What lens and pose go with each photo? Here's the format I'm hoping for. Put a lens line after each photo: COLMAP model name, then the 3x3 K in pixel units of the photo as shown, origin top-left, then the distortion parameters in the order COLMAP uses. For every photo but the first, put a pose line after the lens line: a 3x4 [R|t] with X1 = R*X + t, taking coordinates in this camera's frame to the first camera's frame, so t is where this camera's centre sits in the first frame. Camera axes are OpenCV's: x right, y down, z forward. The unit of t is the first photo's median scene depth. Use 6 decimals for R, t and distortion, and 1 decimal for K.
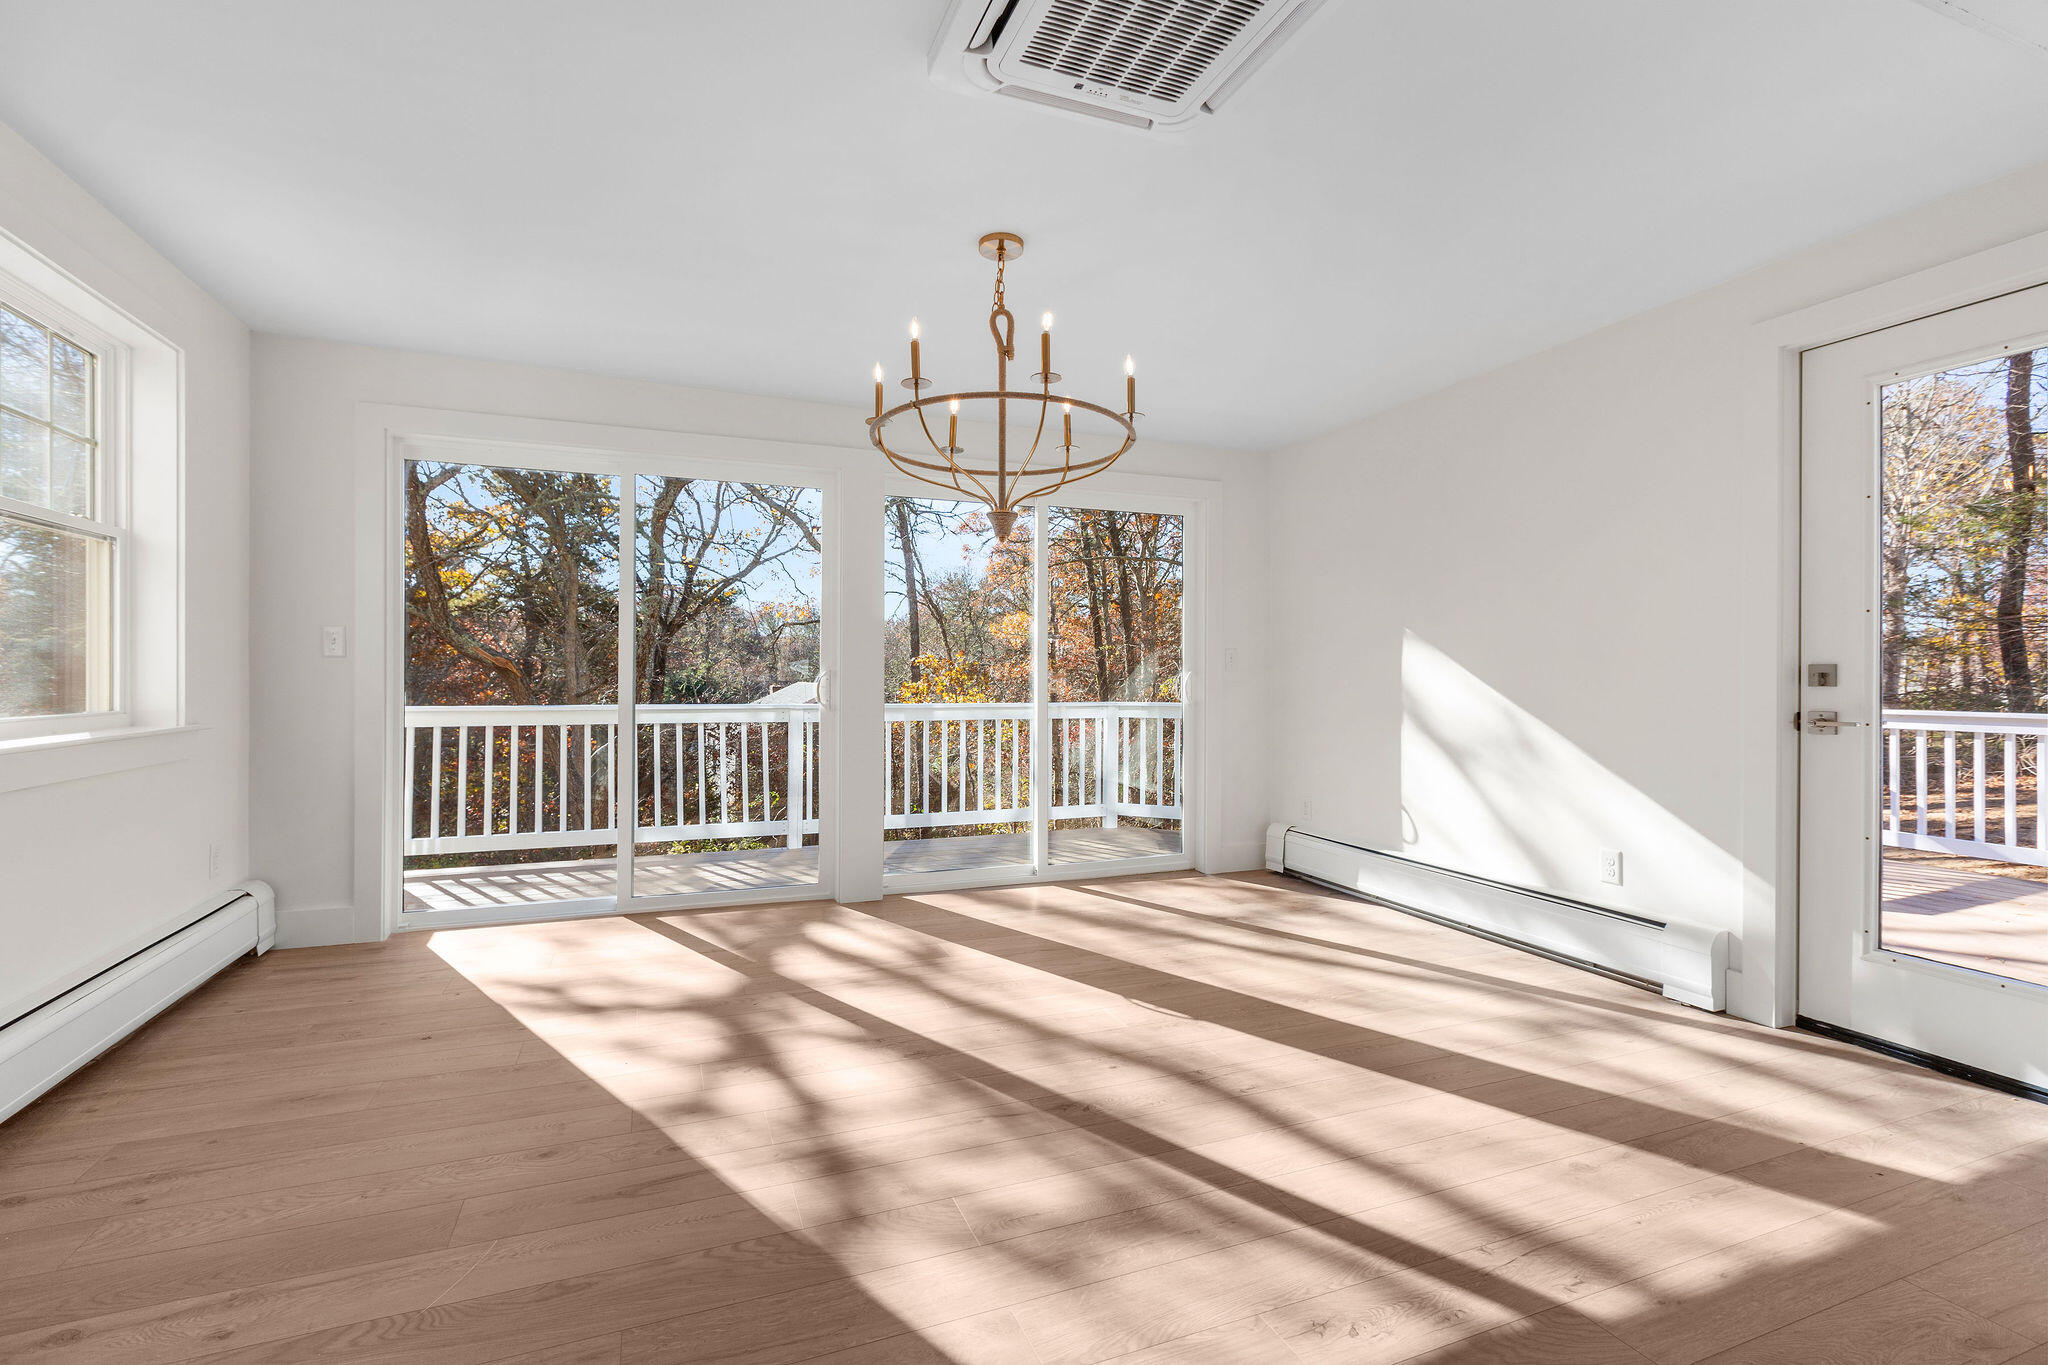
lens RADIAL K [[947.7, 0, 1024.0], [0, 947.7, 682.5], [0, 0, 1]] dist [-0.000278, -0.000257]
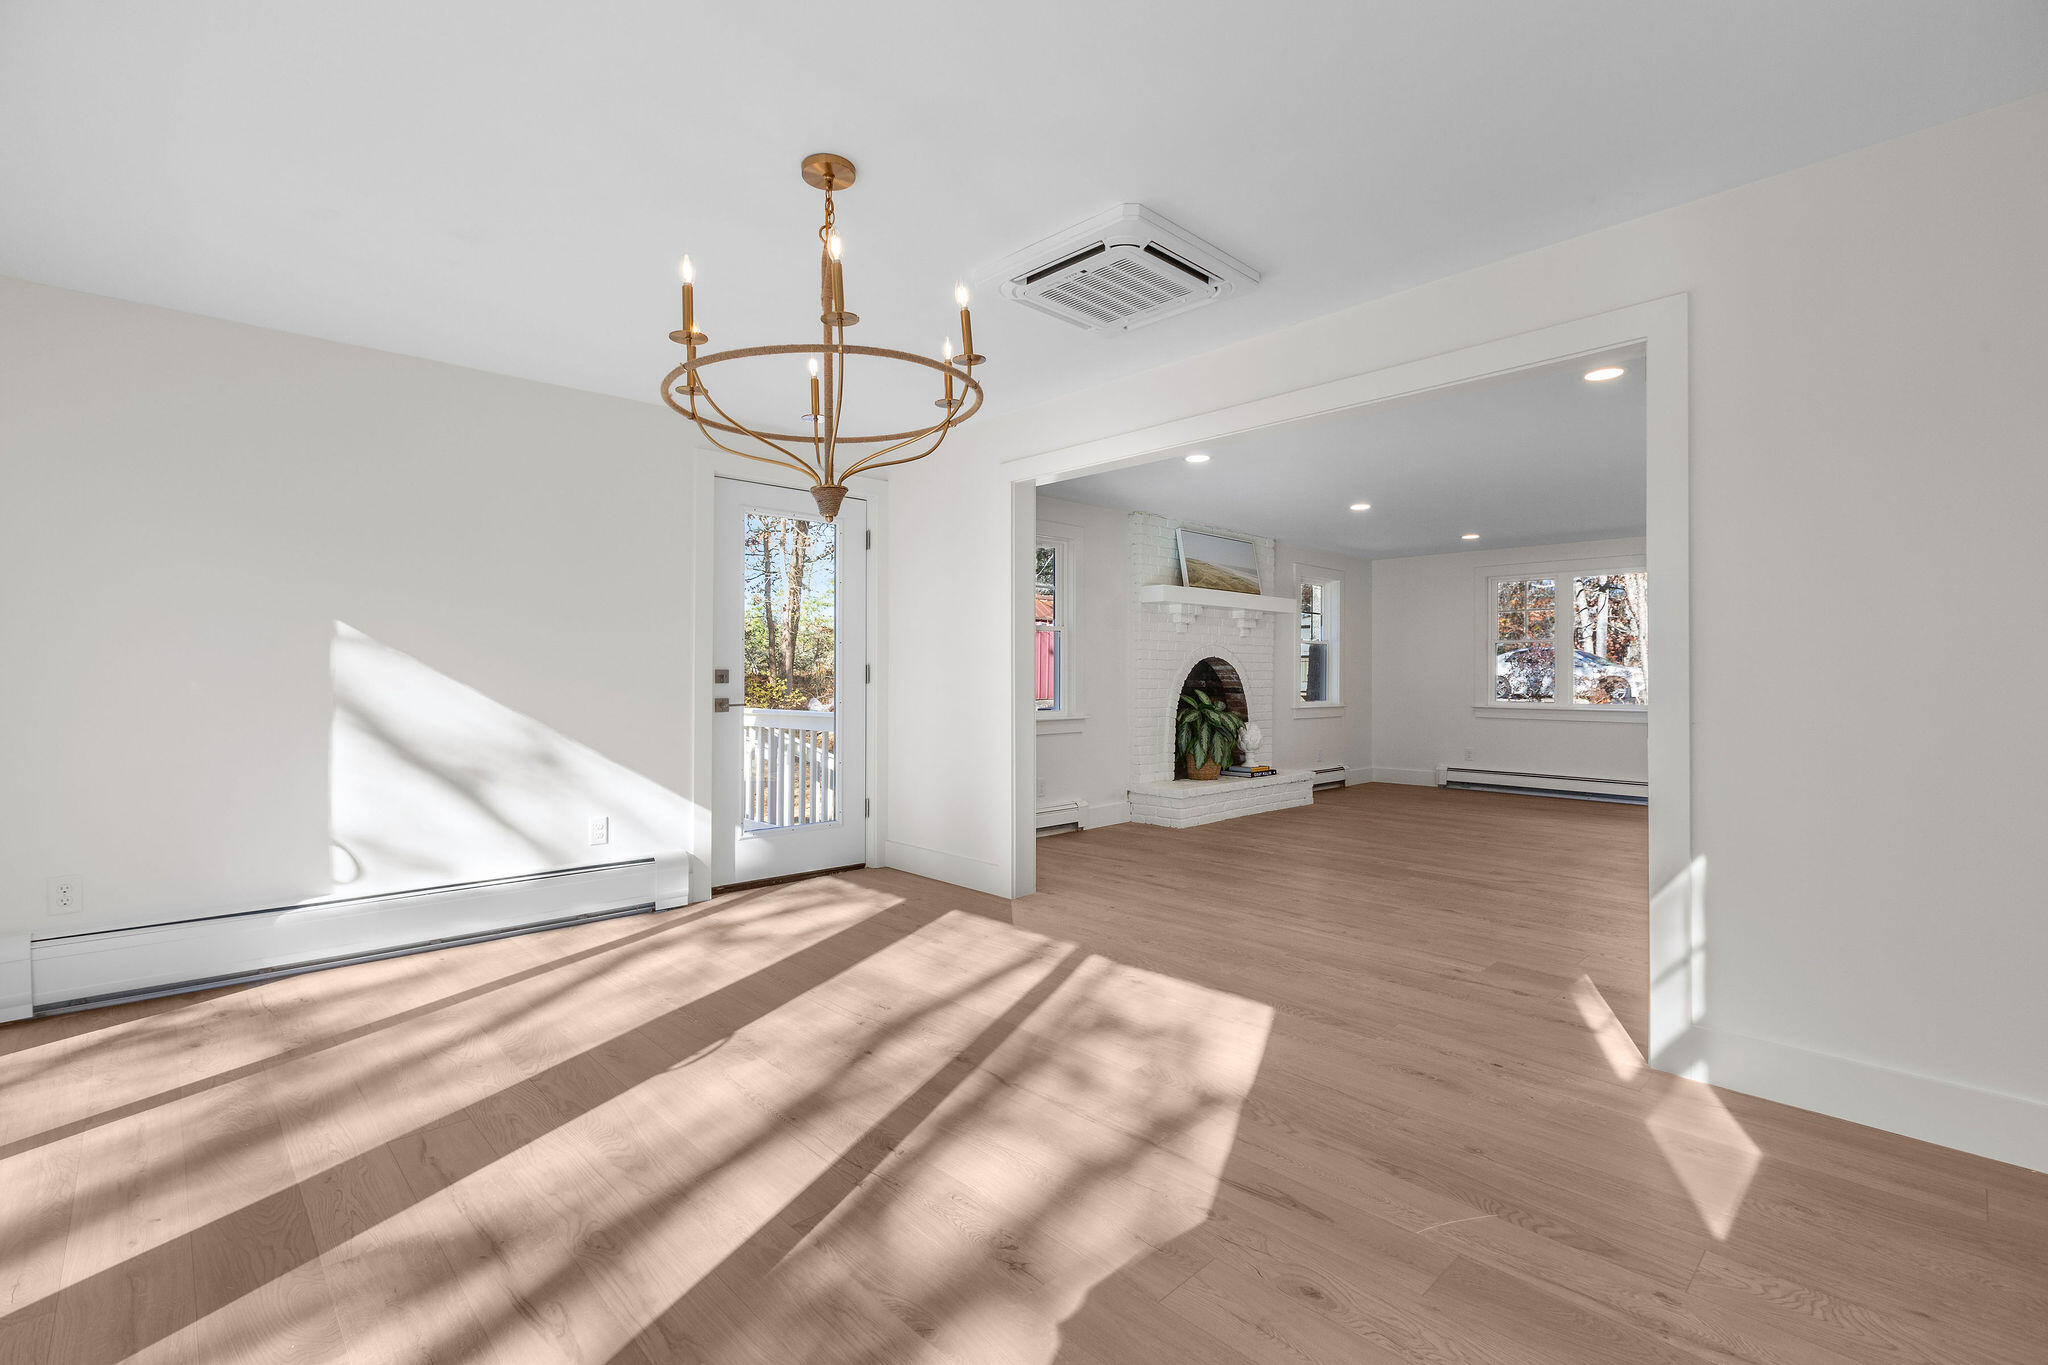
lens RADIAL K [[920.0, 0, 1023.2], [0, 920.0, 676.1], [0, 0, 1]] dist [-0.001077, -0.000120]
pose [[-0.376717, -0.009060, 0.926284, -0.827935], [0.001983, 0.999942, 0.010587, -0.023552], [-0.926326, 0.005825, -0.376677, 1.111722]]
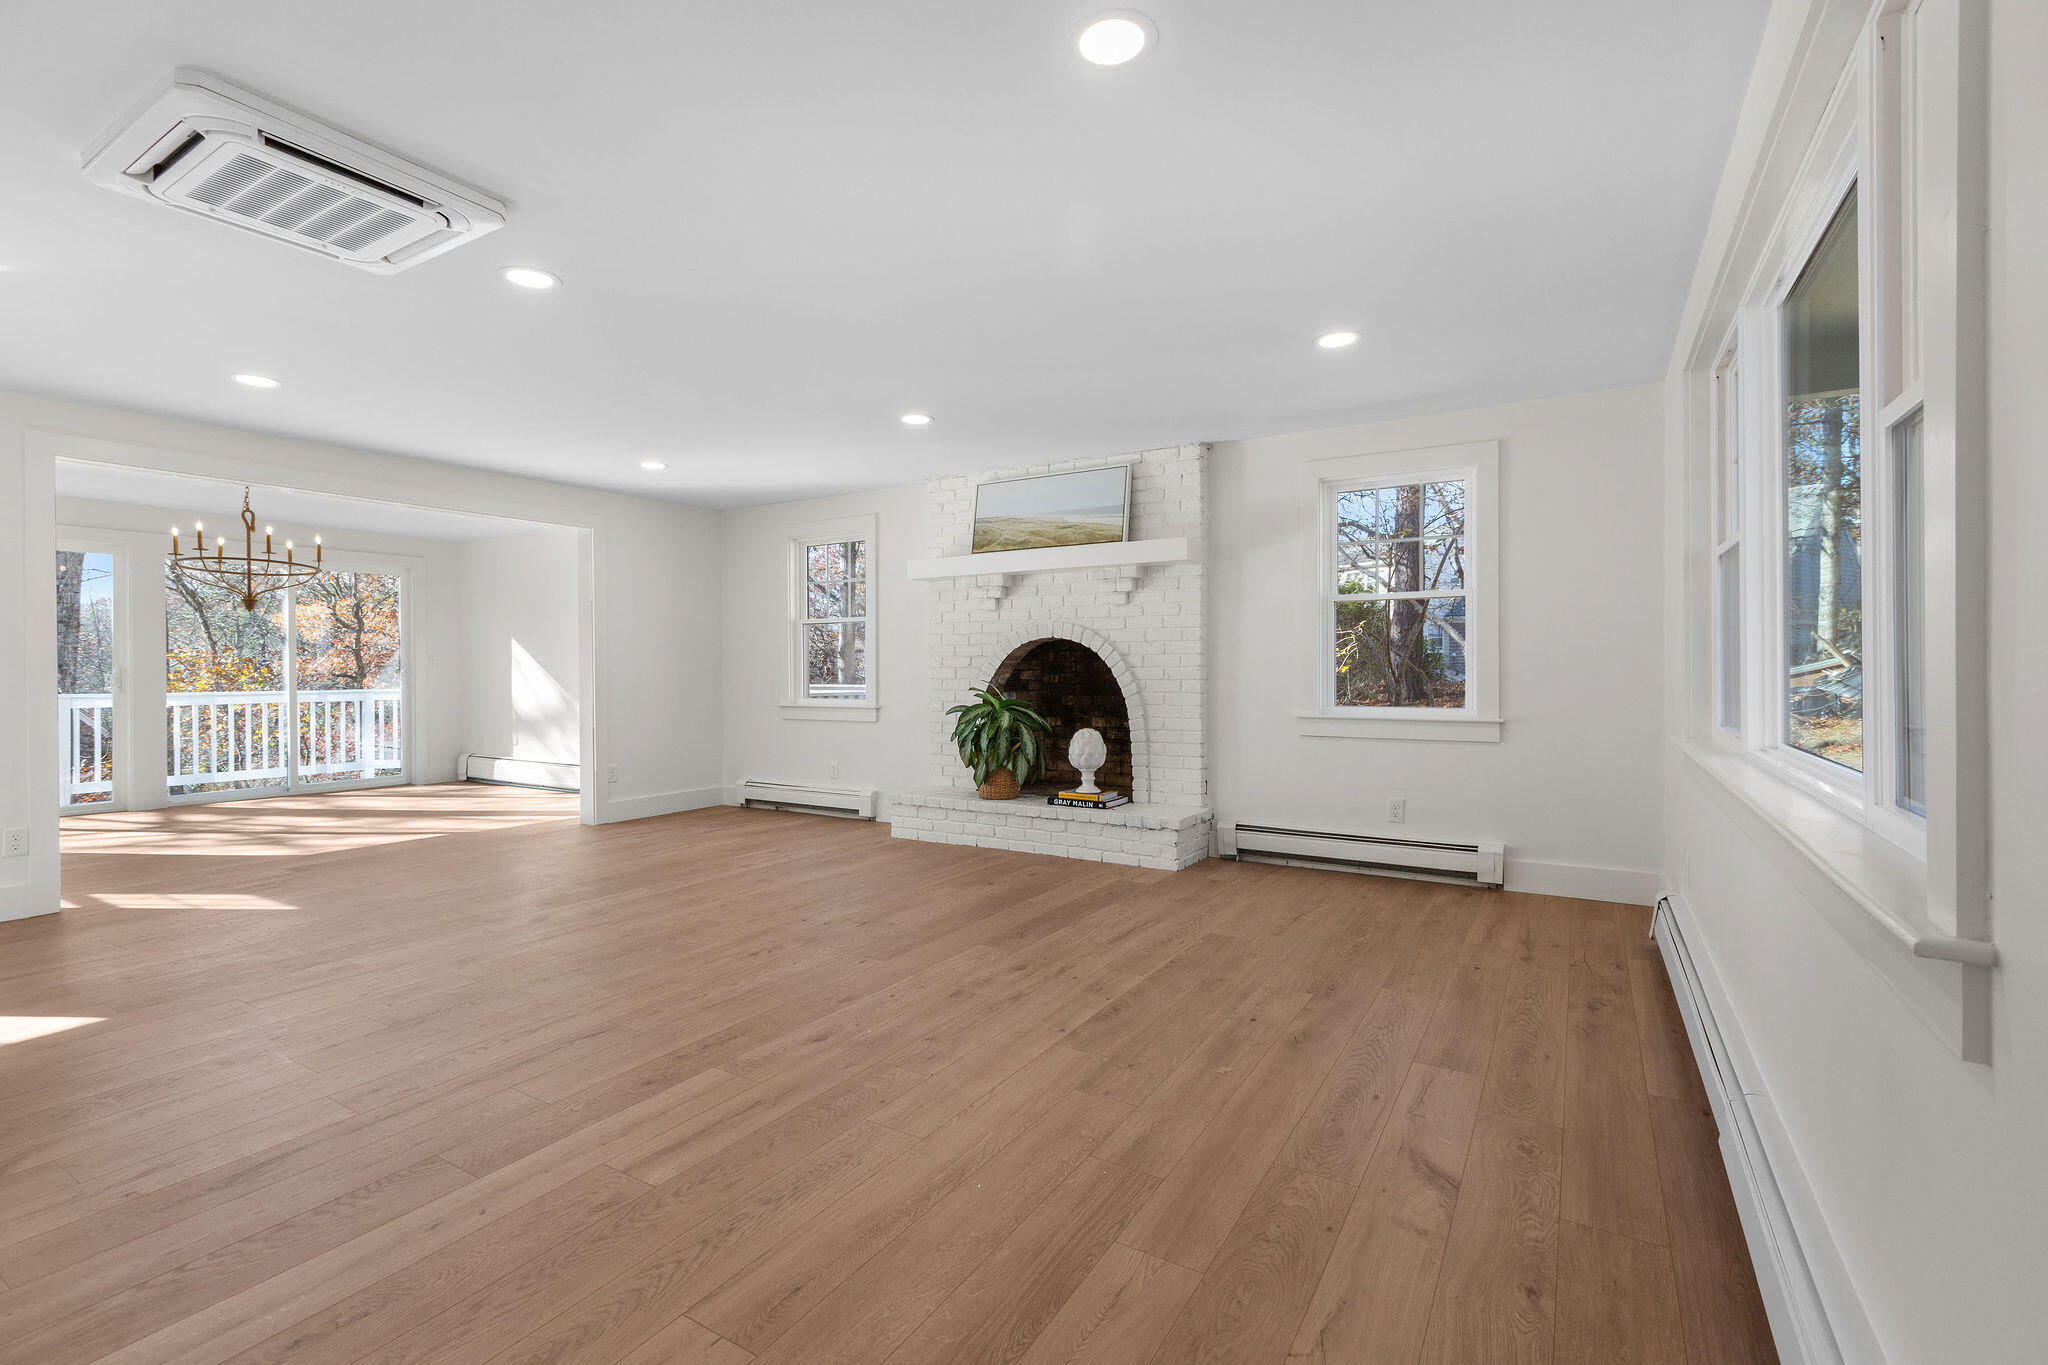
lens RADIAL K [[920.0, 0, 1023.2], [0, 920.0, 676.1], [0, 0, 1]] dist [-0.001077, -0.000120]
pose [[0.799832, -0.014948, 0.600037, 0.128452], [0.014592, 0.999879, 0.005459, 0.020560], [-0.600046, 0.004389, 0.799953, -1.792705]]
